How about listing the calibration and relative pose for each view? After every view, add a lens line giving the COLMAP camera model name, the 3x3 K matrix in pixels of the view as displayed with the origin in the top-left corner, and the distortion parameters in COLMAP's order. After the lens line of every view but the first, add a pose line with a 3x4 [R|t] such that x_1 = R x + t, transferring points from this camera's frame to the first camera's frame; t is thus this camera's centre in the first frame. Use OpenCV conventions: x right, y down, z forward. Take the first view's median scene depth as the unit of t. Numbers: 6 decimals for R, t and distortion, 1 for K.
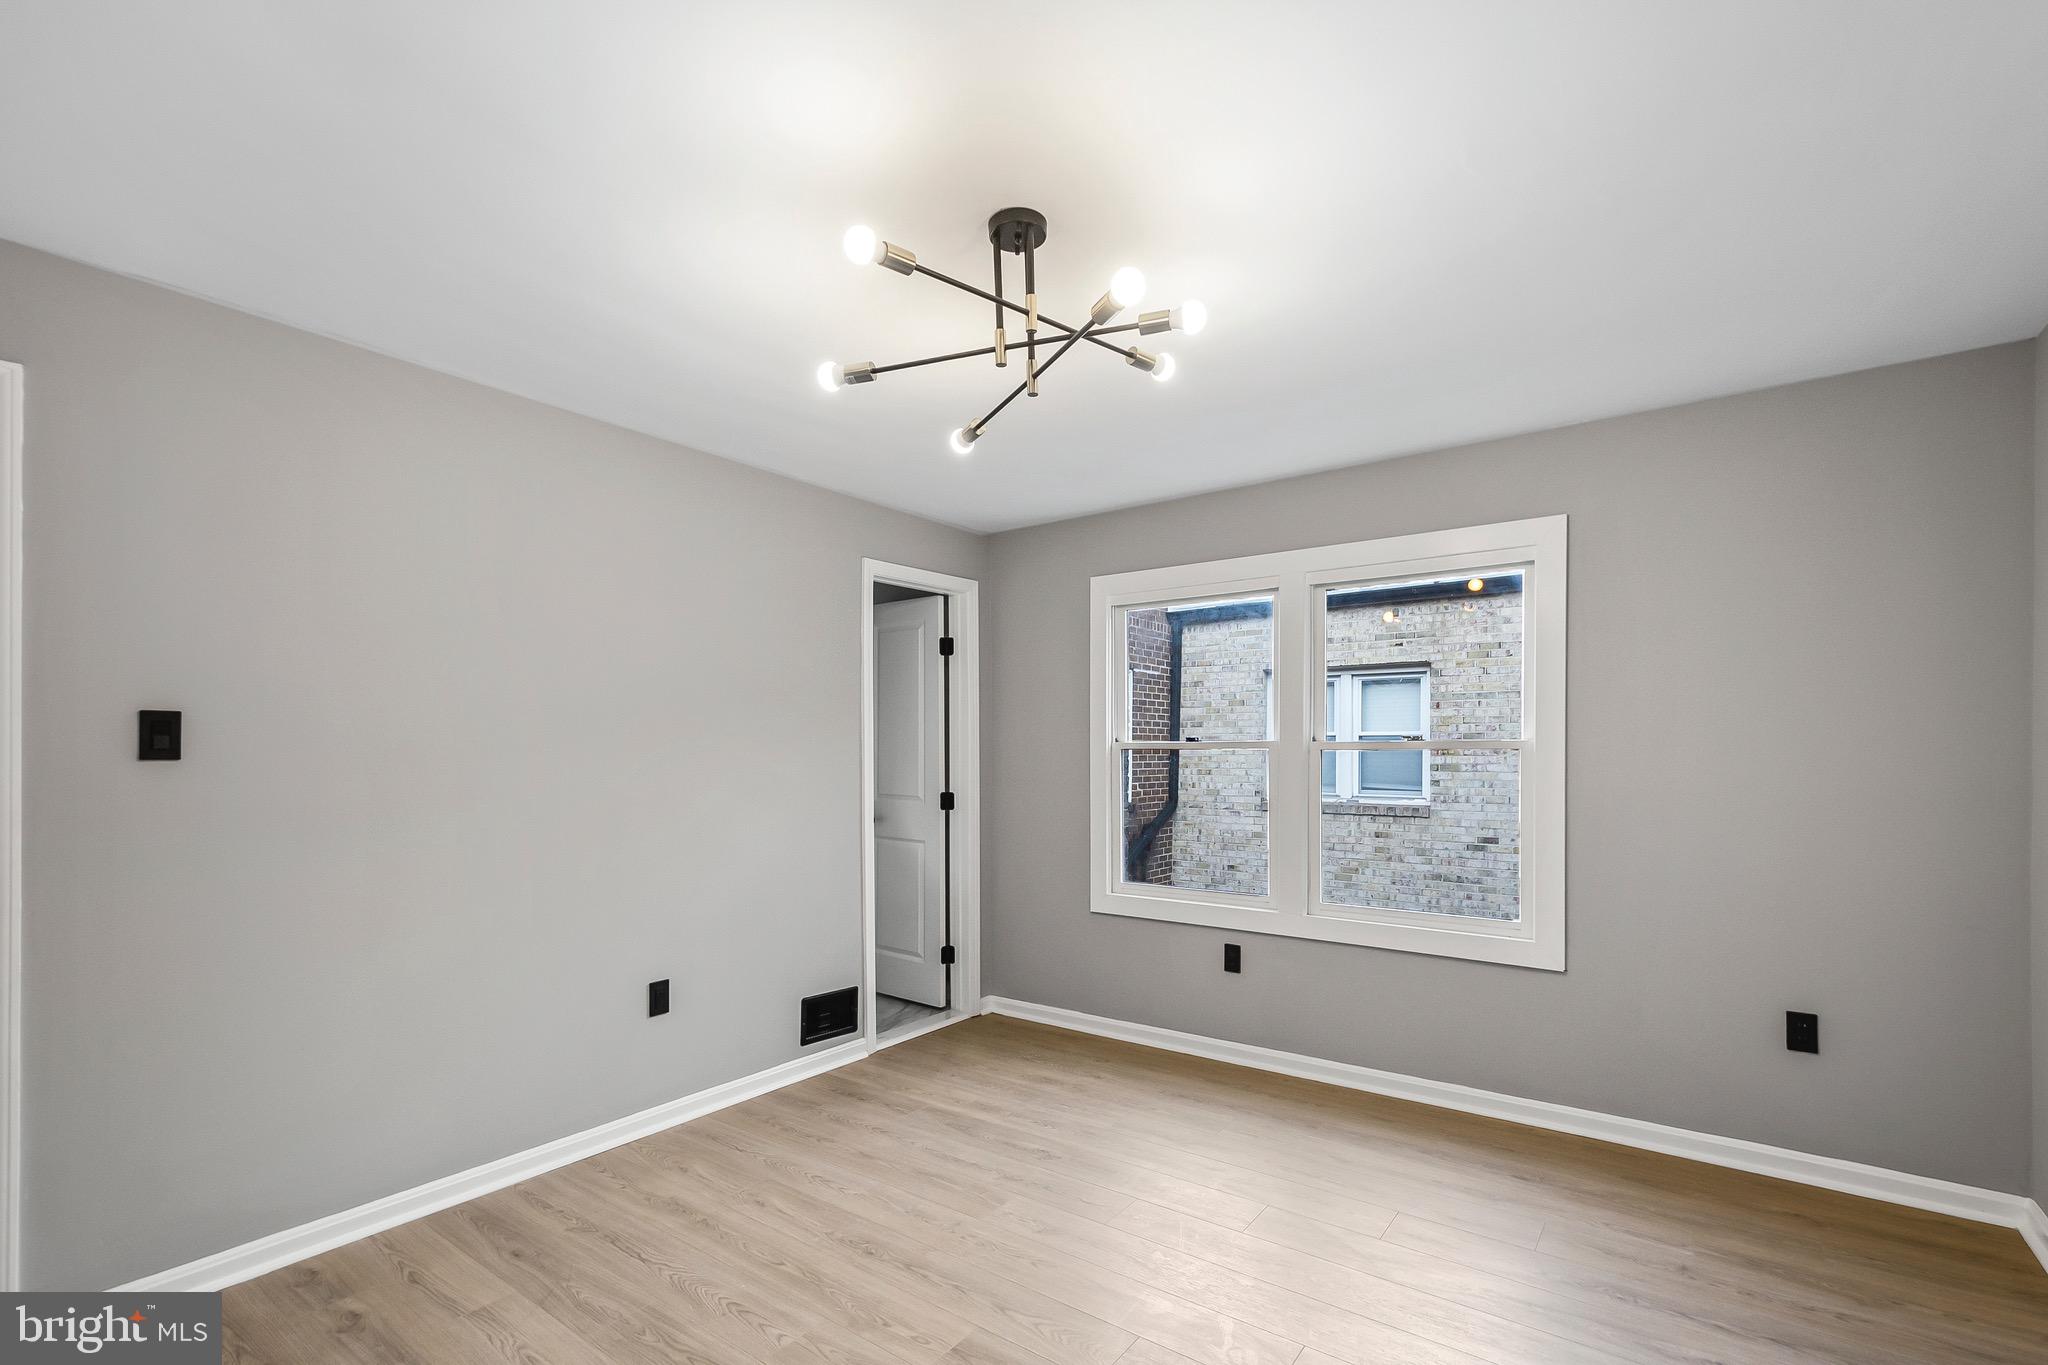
lens RADIAL K [[894.5, 0, 1054.8], [0, 894.5, 757.6], [0, 0, 1]] dist [0.013510, -0.001444]
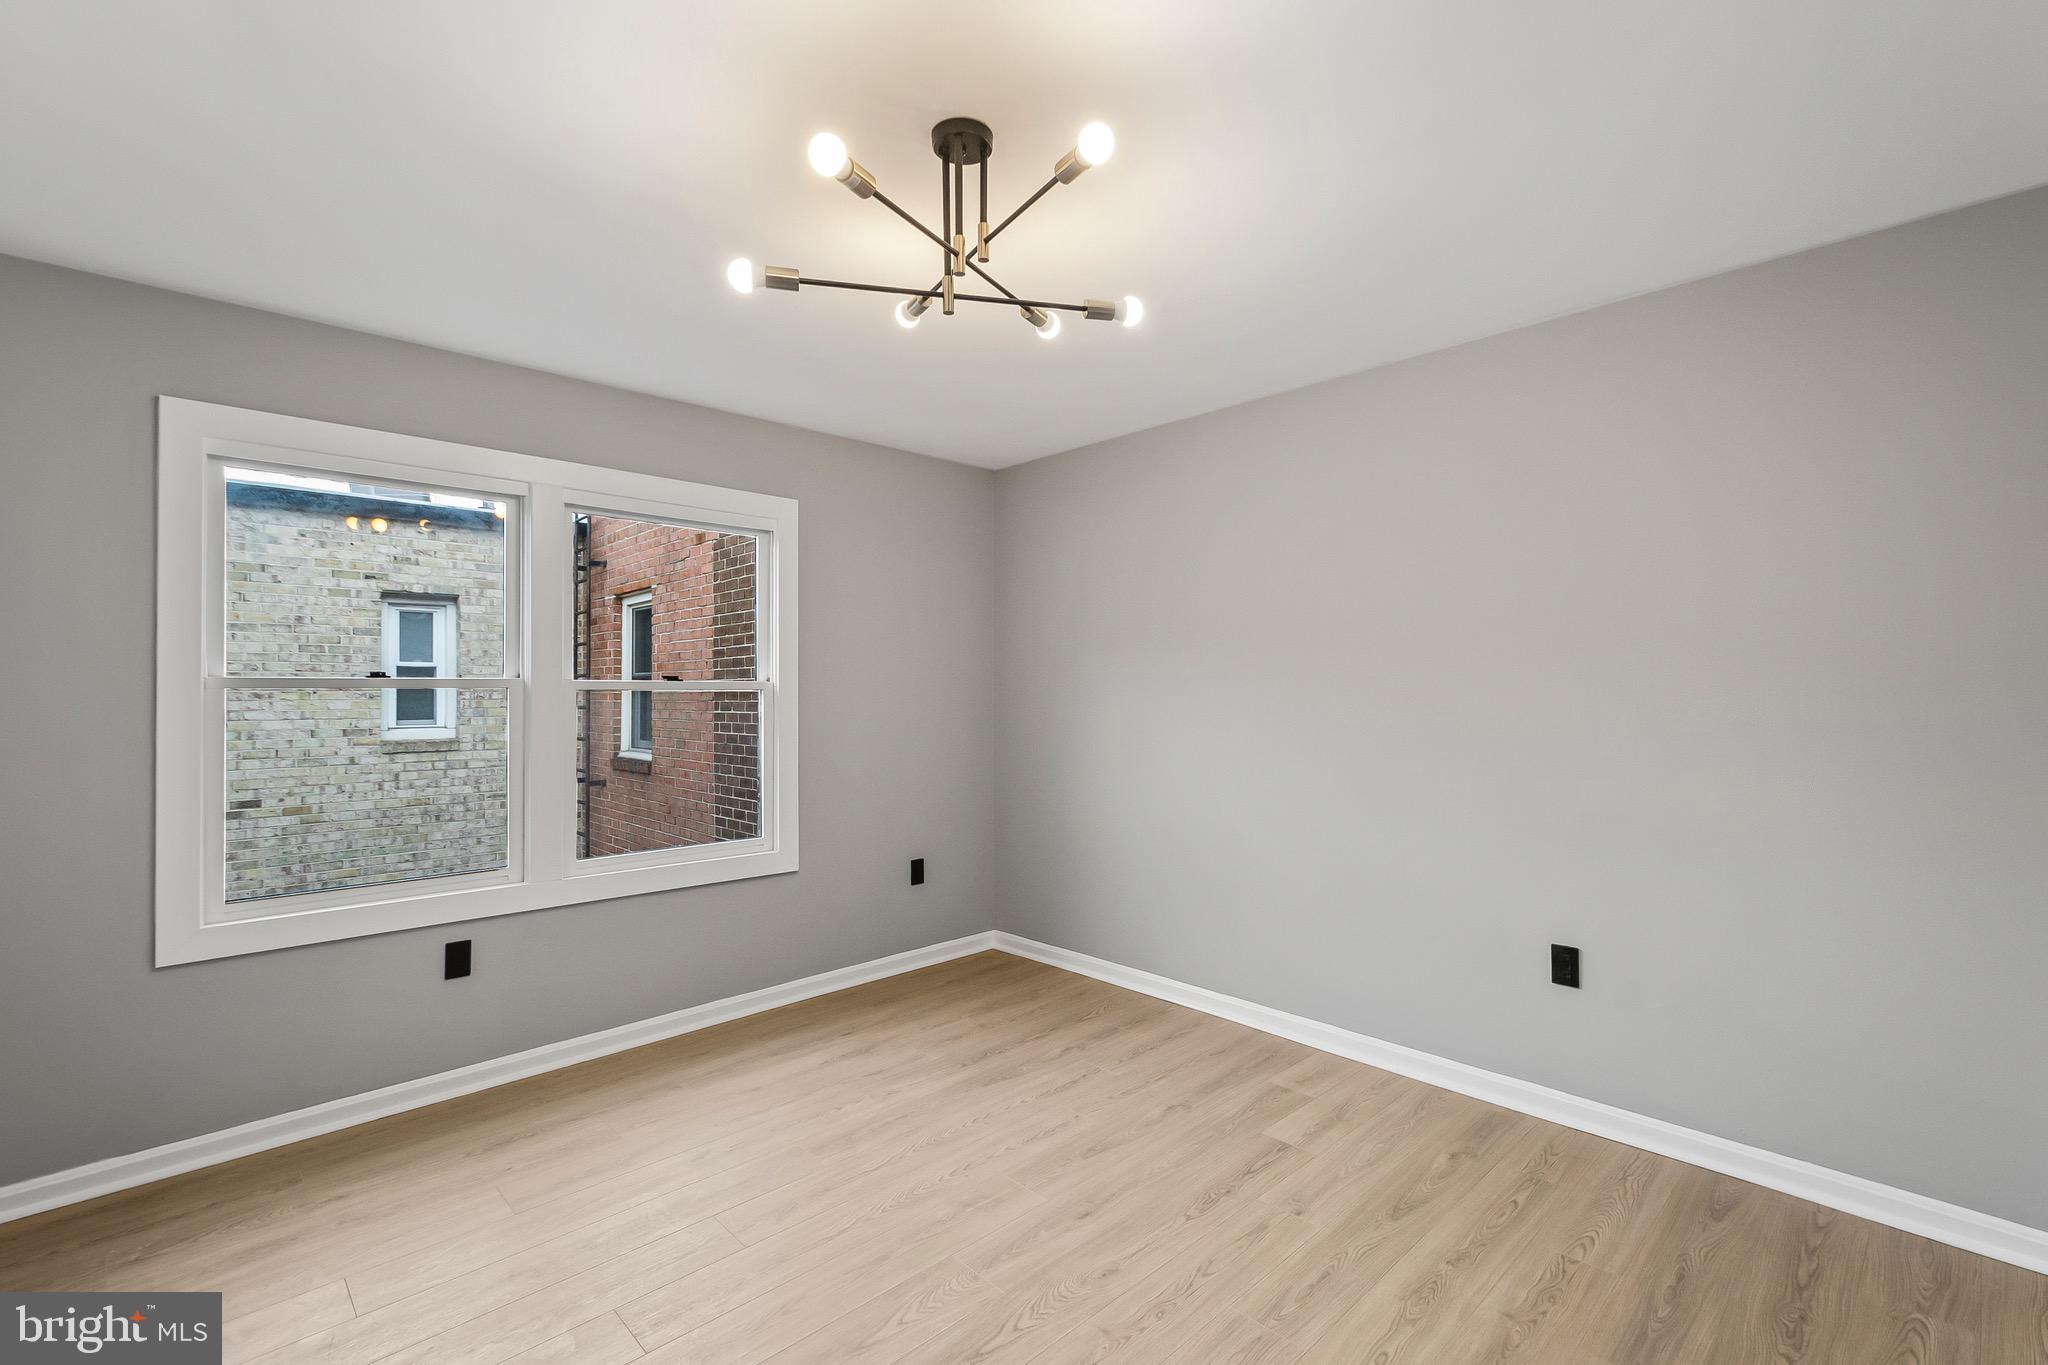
lens RADIAL K [[894.5, 0, 1022.2], [0, 894.5, 676.8], [0, 0, 1]] dist [0.013510, -0.001444]
pose [[0.190234, 0.021621, 0.981501, -0.193526], [0.007874, 0.999692, -0.023548, 0.001098], [-0.981707, 0.012208, 0.190005, 0.150896]]
